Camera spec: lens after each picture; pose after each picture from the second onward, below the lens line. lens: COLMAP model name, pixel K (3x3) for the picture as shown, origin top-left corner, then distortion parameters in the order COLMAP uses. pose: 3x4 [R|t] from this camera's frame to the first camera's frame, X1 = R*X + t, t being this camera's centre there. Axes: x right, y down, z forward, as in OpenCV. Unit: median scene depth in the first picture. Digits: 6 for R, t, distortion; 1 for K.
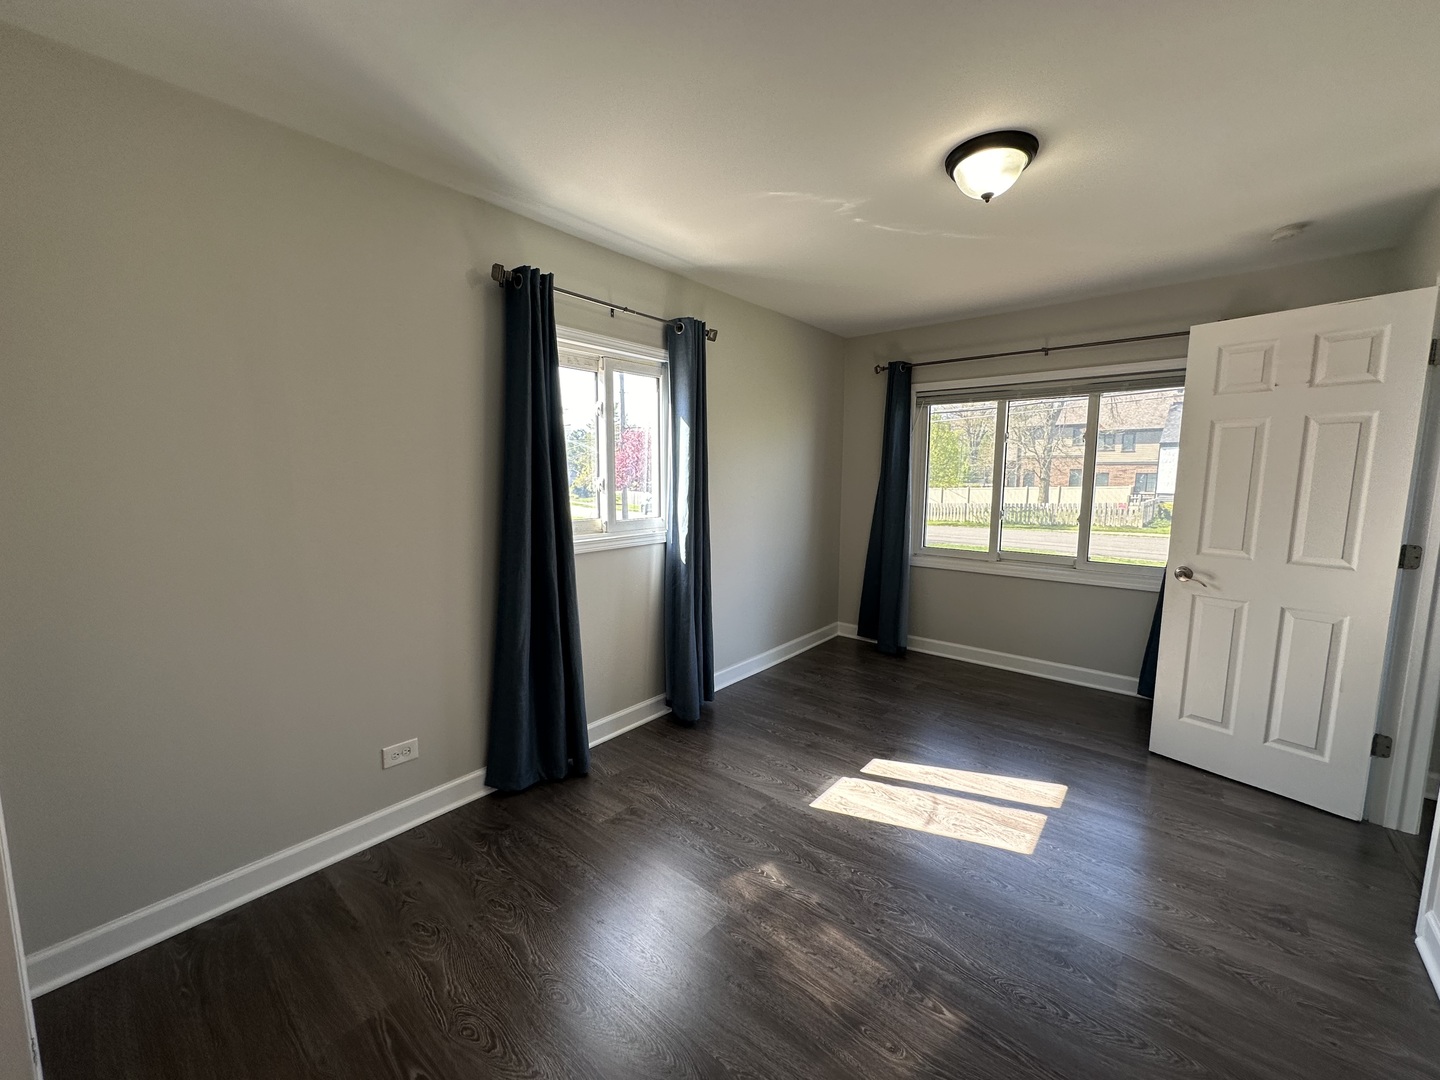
lens RADIAL K [[572.2, 0, 724.4], [0, 572.2, 543.4], [0, 0, 1]] dist [-0.001246, -0.000082]
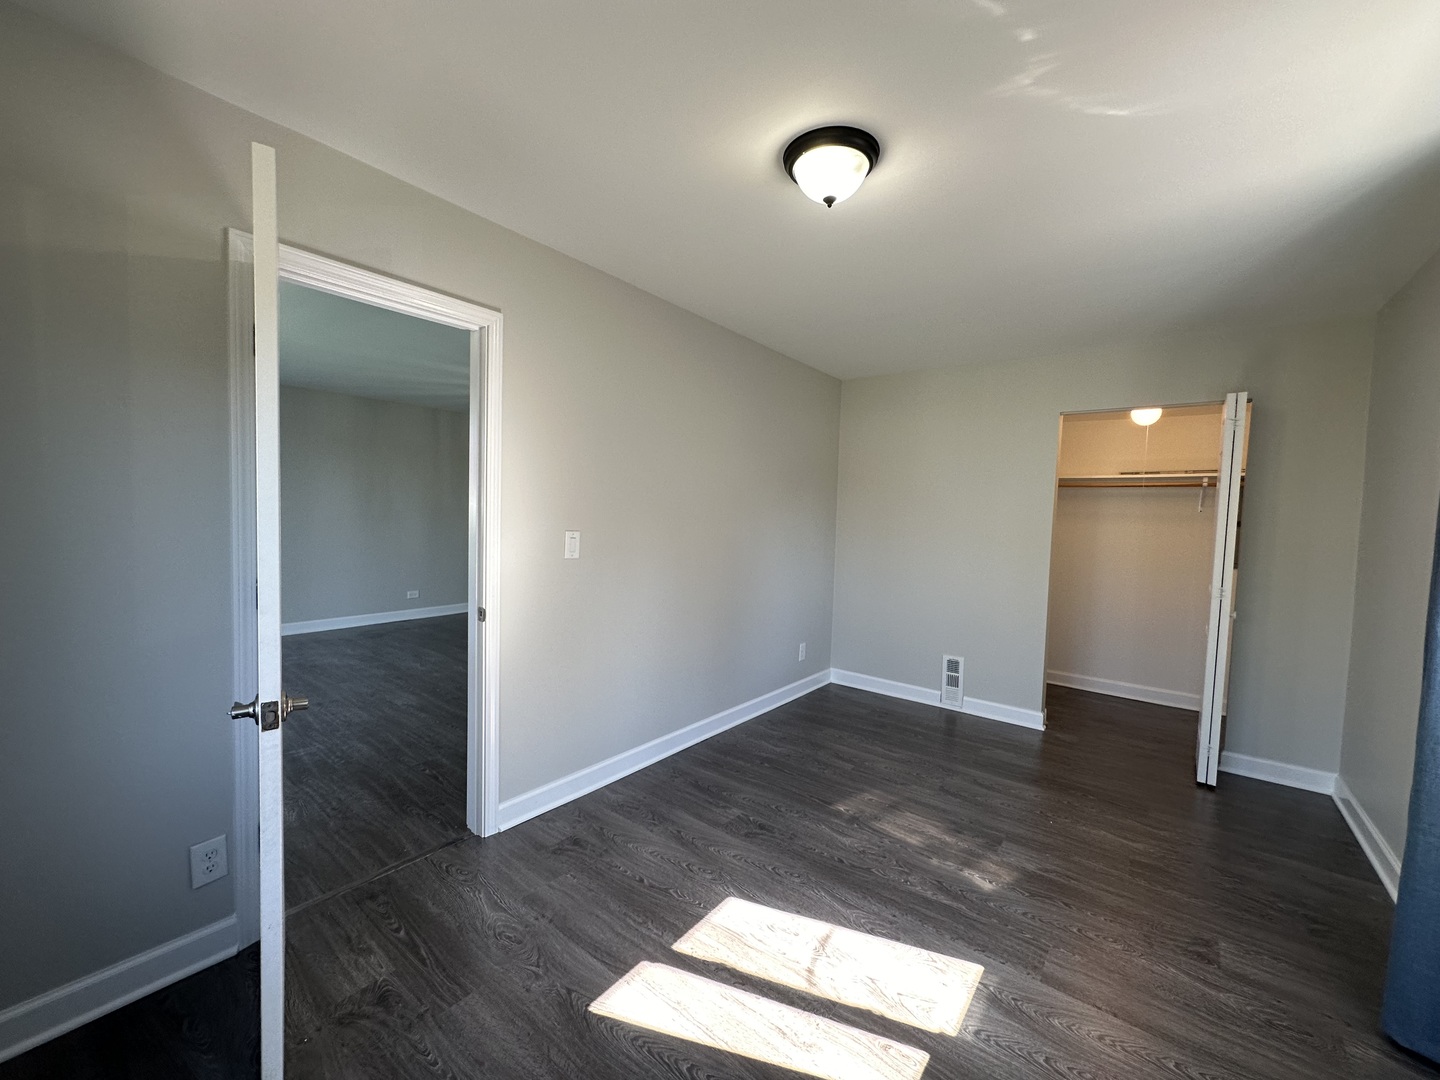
lens RADIAL K [[572.2, 0, 723.0], [0, 572.2, 543.2], [0, 0, 1]] dist [-0.001246, -0.000082]
pose [[-0.998980, -0.032940, -0.030892, 0.577075], [-0.037985, 0.982880, 0.180288, -0.213298], [0.024425, 0.181277, -0.983129, 1.781485]]
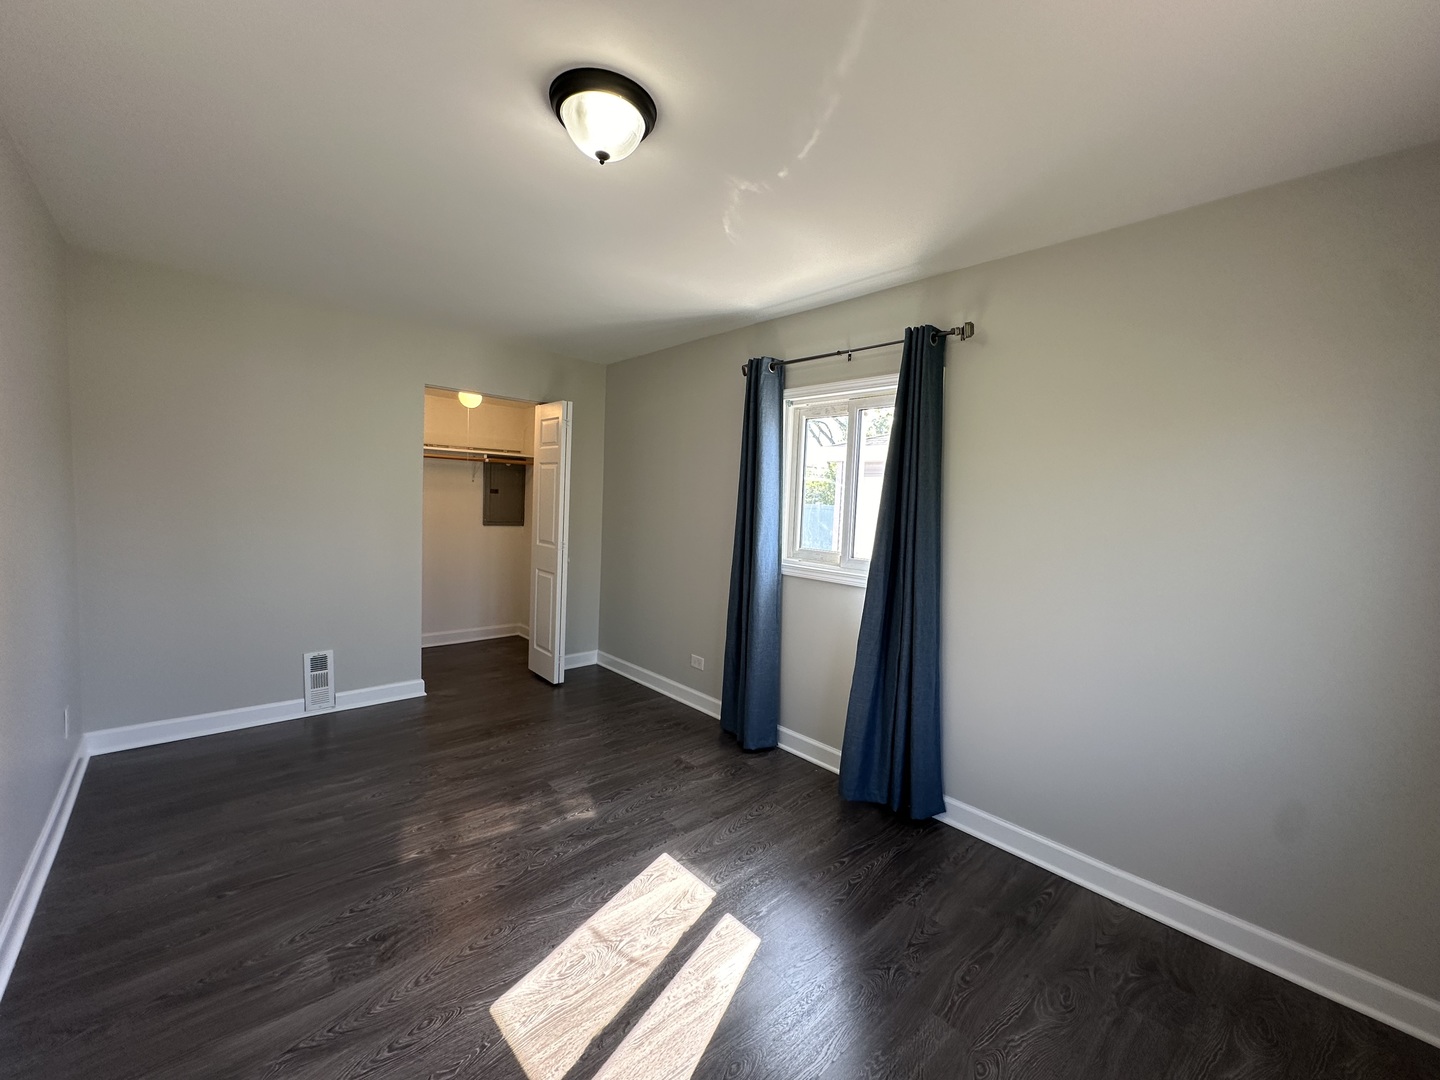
lens RADIAL K [[572.2, 0, 713.2], [0, 572.2, 545.1], [0, 0, 1]] dist [-0.001246, -0.000082]
pose [[-0.140998, 0.064953, -0.987877, 1.144840], [-0.168999, 0.981620, 0.088663, -0.150175], [0.975479, 0.179452, -0.127430, 1.222386]]
